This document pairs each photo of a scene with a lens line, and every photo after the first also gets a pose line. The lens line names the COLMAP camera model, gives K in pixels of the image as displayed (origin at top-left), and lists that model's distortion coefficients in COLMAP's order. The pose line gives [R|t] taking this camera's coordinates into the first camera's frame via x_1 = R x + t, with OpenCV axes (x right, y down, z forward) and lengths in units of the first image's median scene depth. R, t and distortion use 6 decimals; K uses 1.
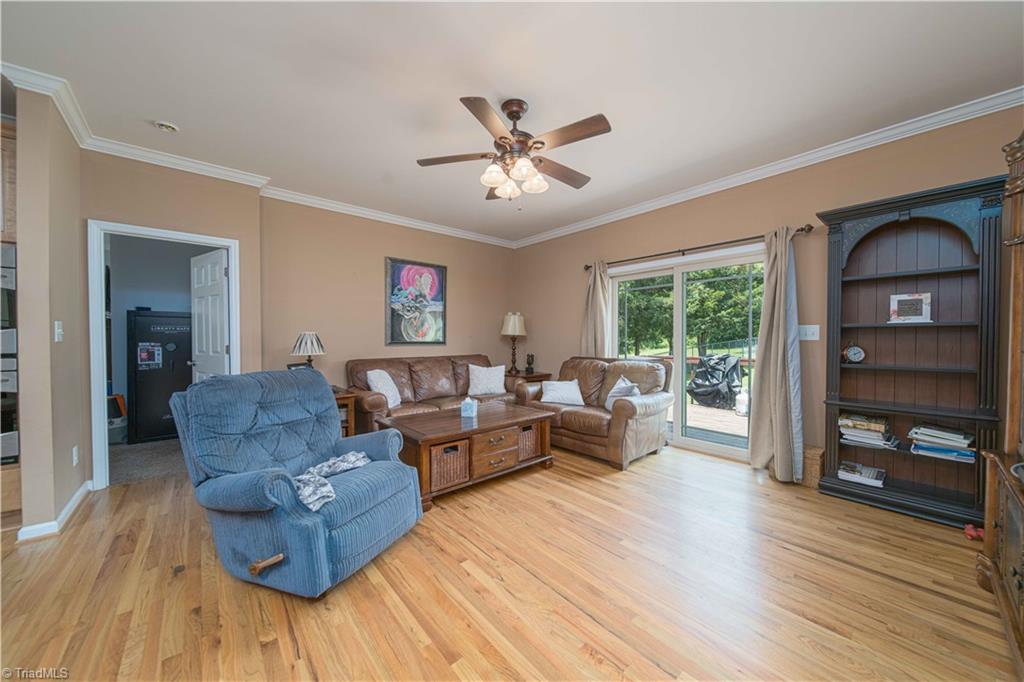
lens RADIAL K [[358.3, 0, 511.0], [0, 358.3, 342.7], [0, 0, 1]] dist [-0.002048, -0.000204]
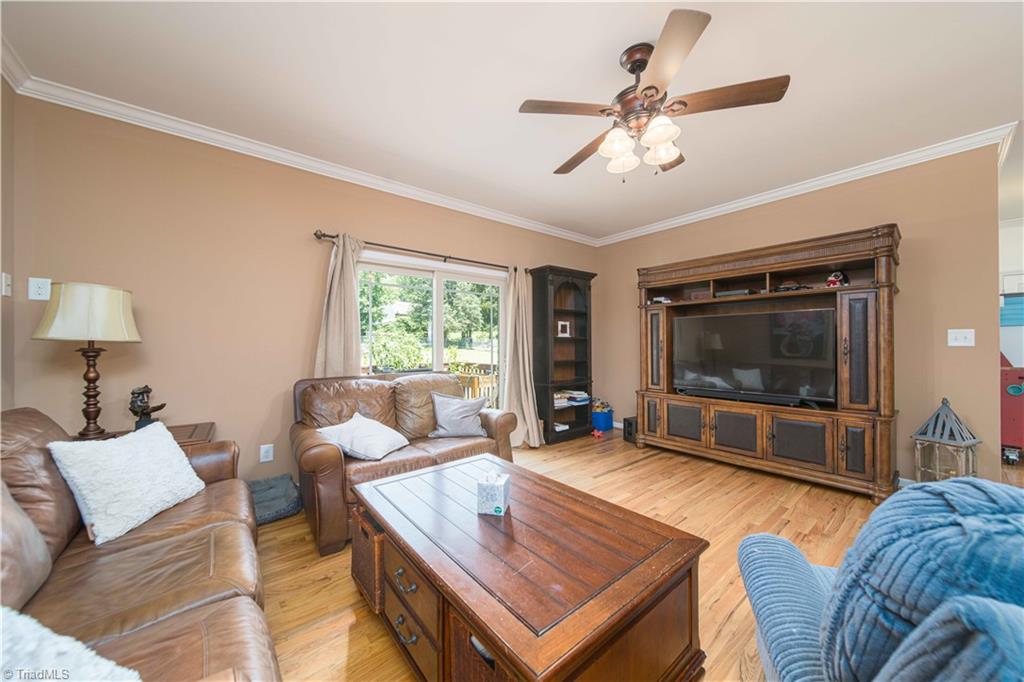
lens RADIAL K [[358.3, 0, 511.0], [0, 358.3, 342.7], [0, 0, 1]] dist [-0.002048, -0.000204]
pose [[0.028529, 0.003138, 0.999588, -0.763098], [0.019178, 0.999809, -0.003686, -0.024007], [-0.999409, 0.019276, 0.028464, 1.224102]]
